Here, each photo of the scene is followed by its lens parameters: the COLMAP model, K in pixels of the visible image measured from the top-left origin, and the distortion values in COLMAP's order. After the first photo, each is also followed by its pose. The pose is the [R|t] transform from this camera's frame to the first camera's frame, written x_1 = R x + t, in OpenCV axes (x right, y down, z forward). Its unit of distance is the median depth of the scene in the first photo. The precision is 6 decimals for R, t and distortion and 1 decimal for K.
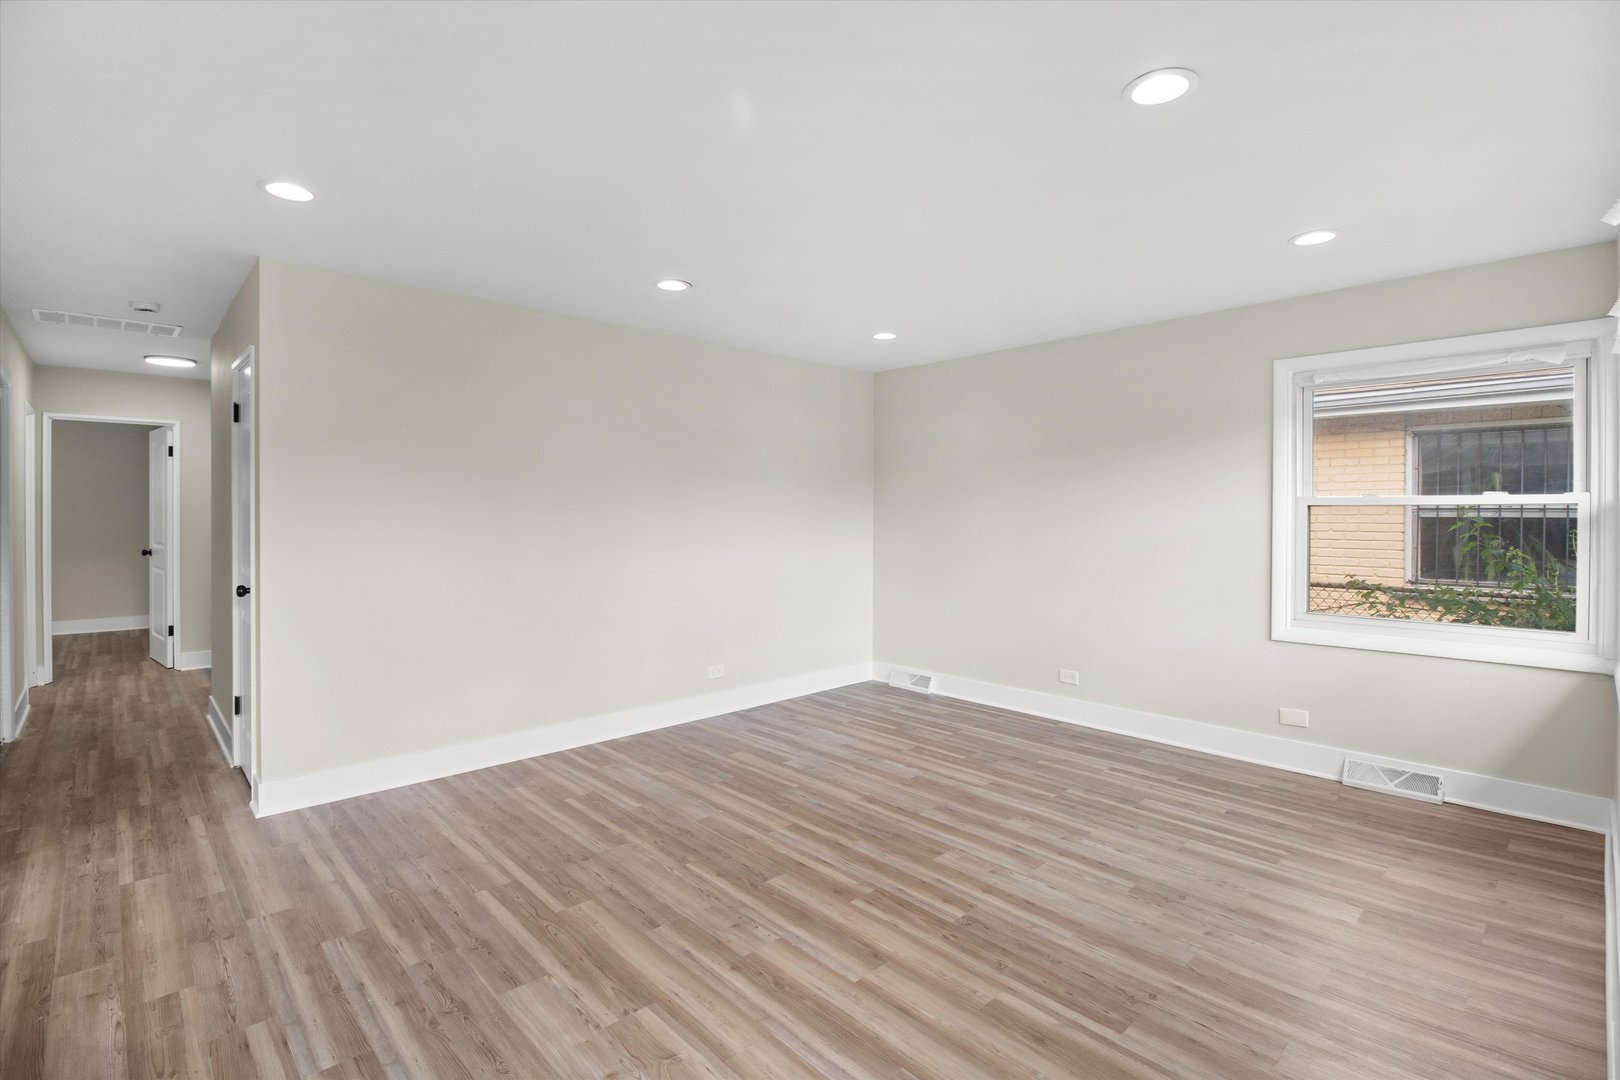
lens RADIAL K [[749.5, 0, 809.6], [0, 749.5, 523.5], [0, 0, 1]] dist [0.001365, -0.013745]
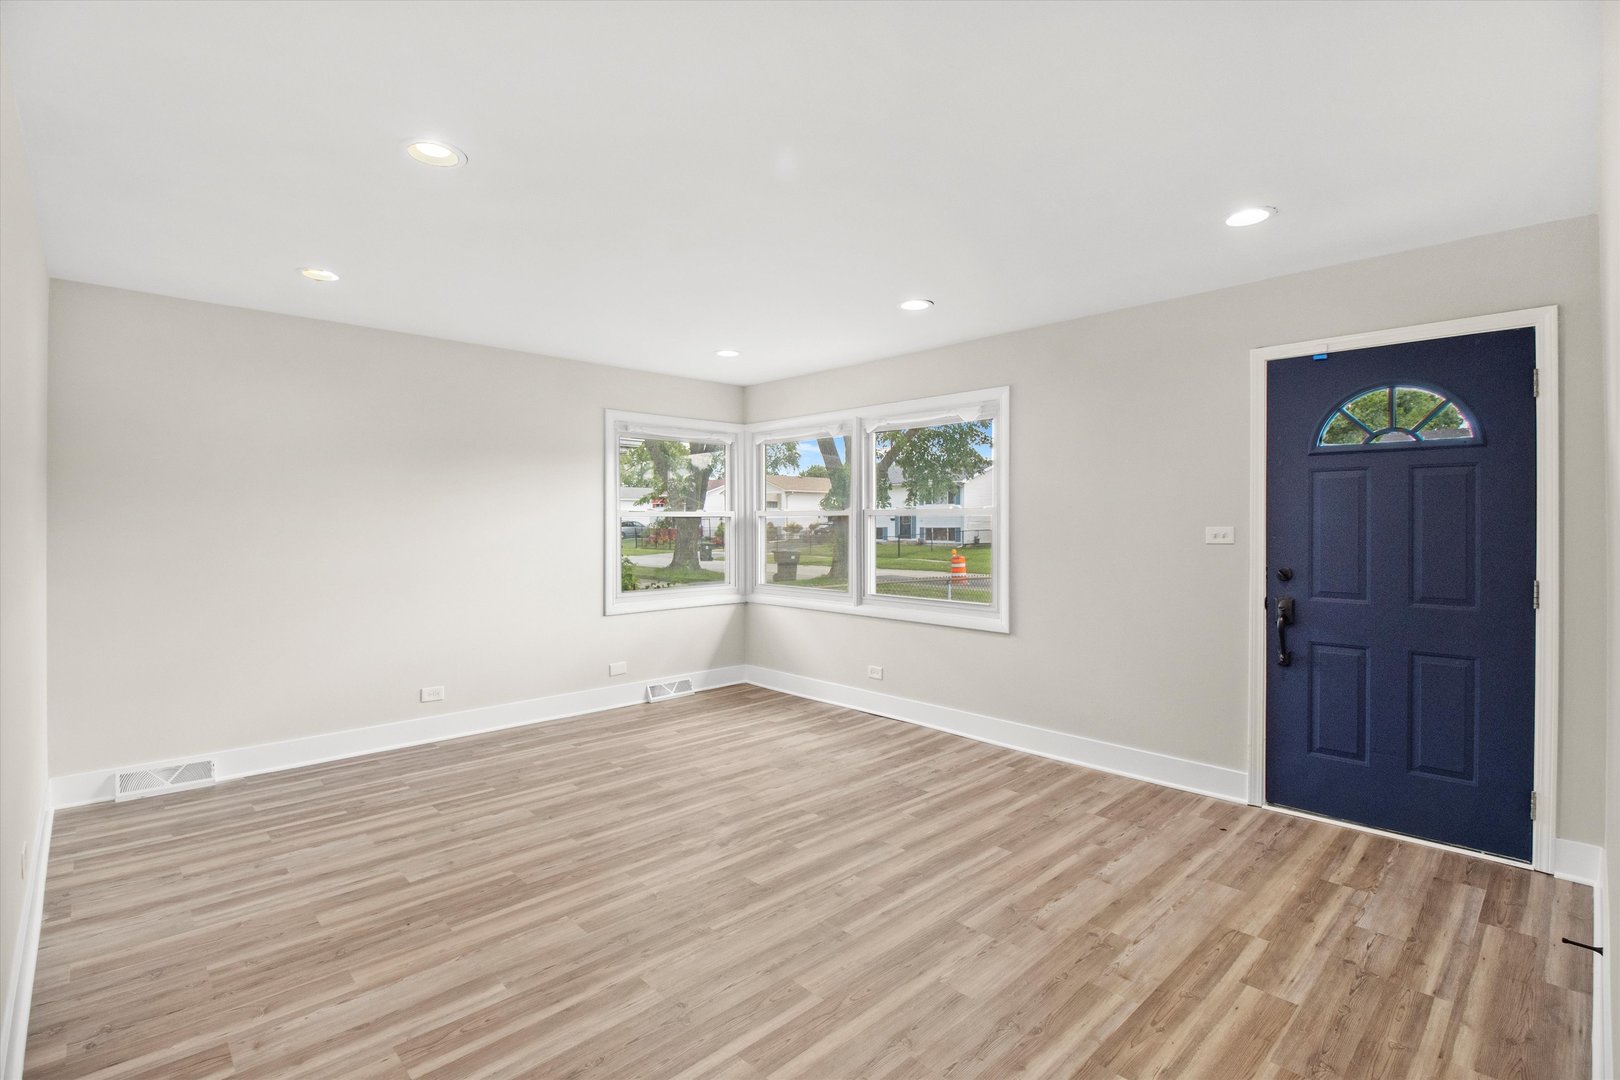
lens RADIAL K [[749.5, 0, 809.6], [0, 749.5, 523.5], [0, 0, 1]] dist [0.001365, -0.013745]
pose [[-0.005841, -0.001628, 0.999982, -0.790581], [0.013145, 0.999912, 0.001705, -0.009436], [-0.999897, 0.013154, -0.005819, 0.682673]]
